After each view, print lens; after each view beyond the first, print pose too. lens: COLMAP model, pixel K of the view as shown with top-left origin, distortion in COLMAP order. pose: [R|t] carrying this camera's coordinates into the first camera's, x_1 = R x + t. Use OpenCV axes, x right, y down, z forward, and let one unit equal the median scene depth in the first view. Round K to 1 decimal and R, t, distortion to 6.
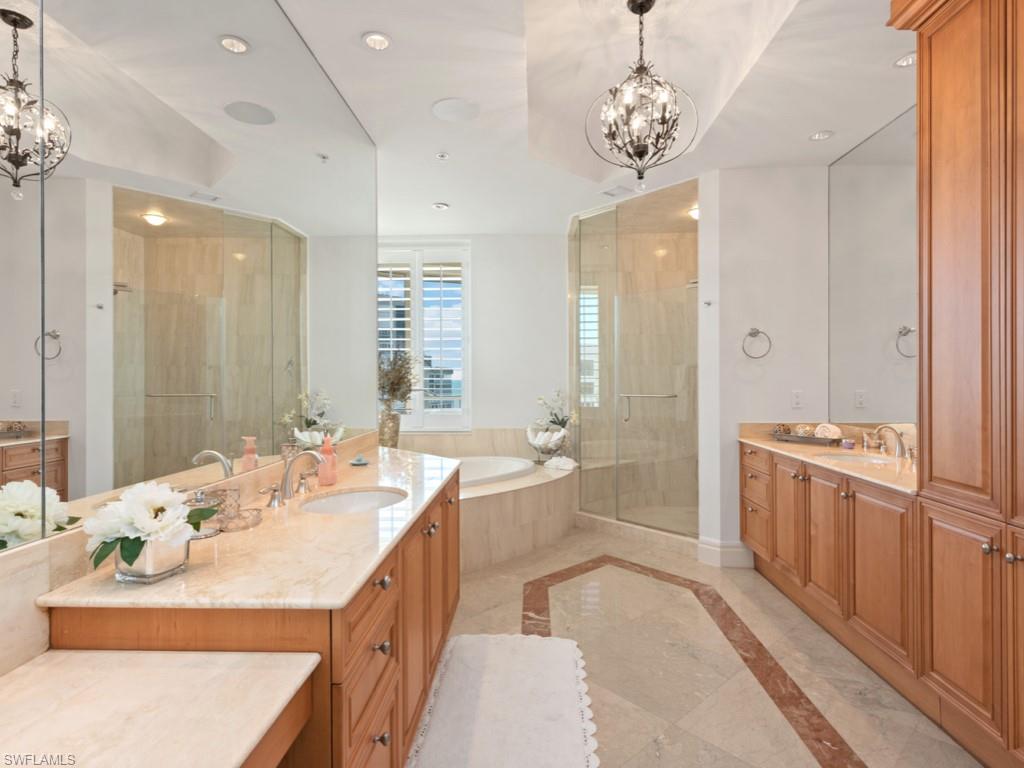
lens RADIAL K [[508.5, 0, 512.0], [0, 508.5, 384.0], [0, 0, 1]] dist [-0.025066, -0.000324]
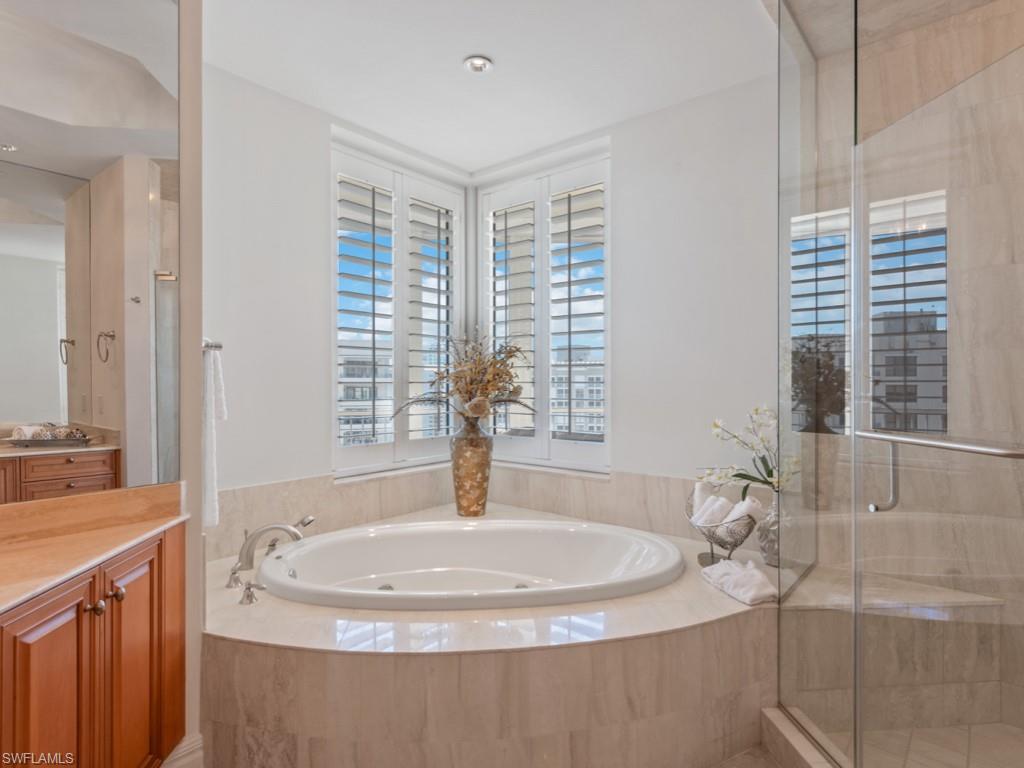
lens RADIAL K [[545.0, 0, 512.0], [0, 545.0, 384.0], [0, 0, 1]] dist [-0.000479, -0.000605]
pose [[0.803371, 0.001662, -0.595477, 0.219944], [-0.005868, 0.999970, -0.005125, -0.005974], [0.595450, 0.007611, 0.803356, 0.513237]]
